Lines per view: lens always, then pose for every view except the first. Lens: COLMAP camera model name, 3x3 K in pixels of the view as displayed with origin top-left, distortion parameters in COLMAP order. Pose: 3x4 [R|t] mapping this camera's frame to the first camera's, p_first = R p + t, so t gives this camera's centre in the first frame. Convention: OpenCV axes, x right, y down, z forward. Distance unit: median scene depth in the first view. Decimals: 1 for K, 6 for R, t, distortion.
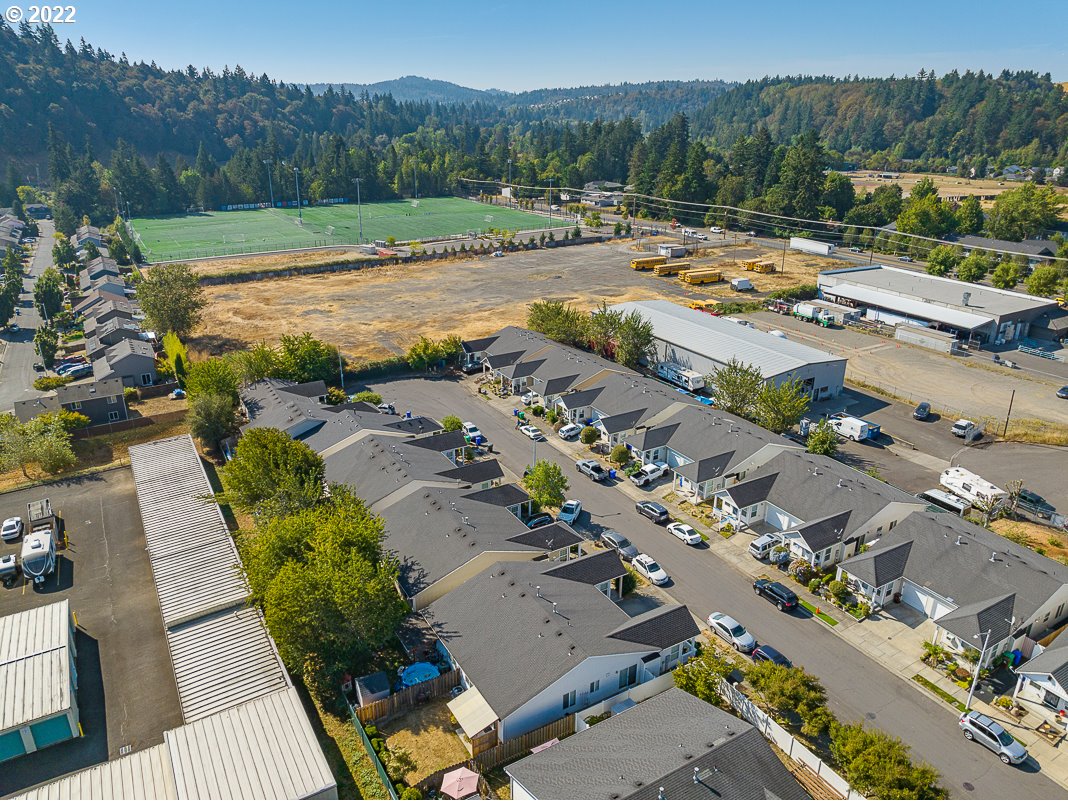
lens RADIAL K [[752.6, 0, 535.0], [0, 752.6, 402.3], [0, 0, 1]] dist [-0.050564, 0.012575]
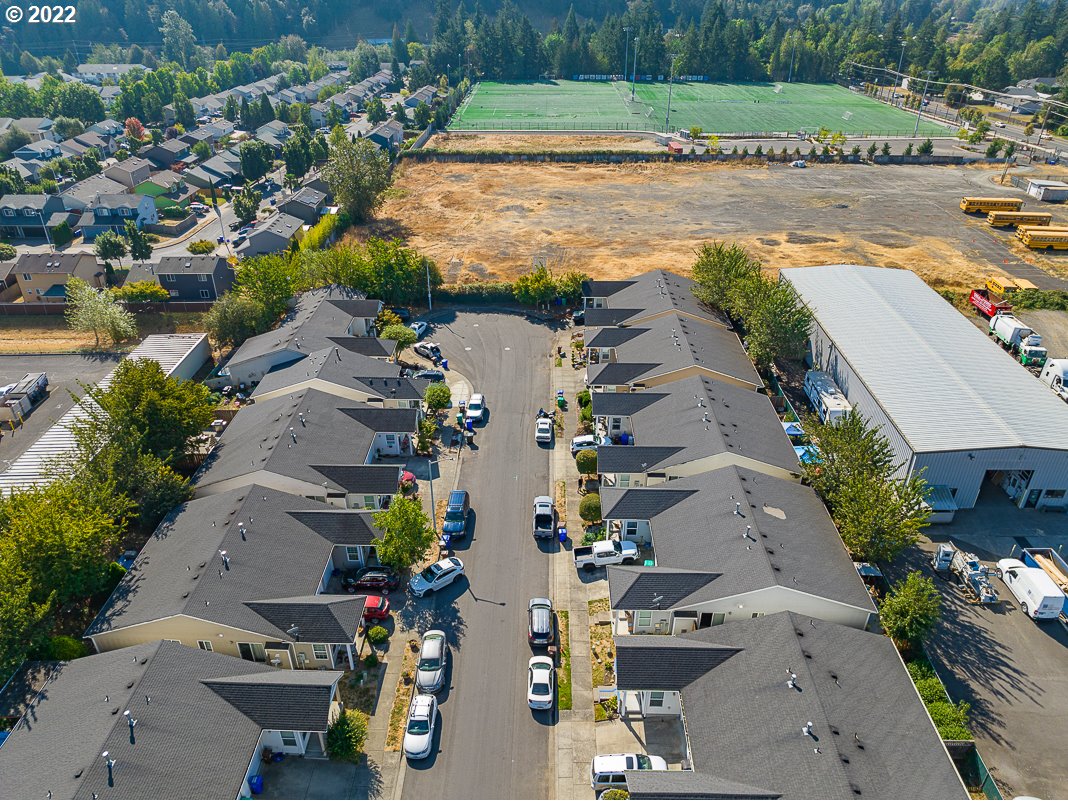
lens RADIAL K [[752.6, 0, 534.1], [0, 752.6, 397.8], [0, 0, 1]] dist [-0.050564, 0.012575]
pose [[0.849125, 0.259976, -0.459782, 0.139542], [-0.190068, 0.962564, 0.193248, -0.057877], [0.492809, -0.076702, 0.866750, 0.157681]]
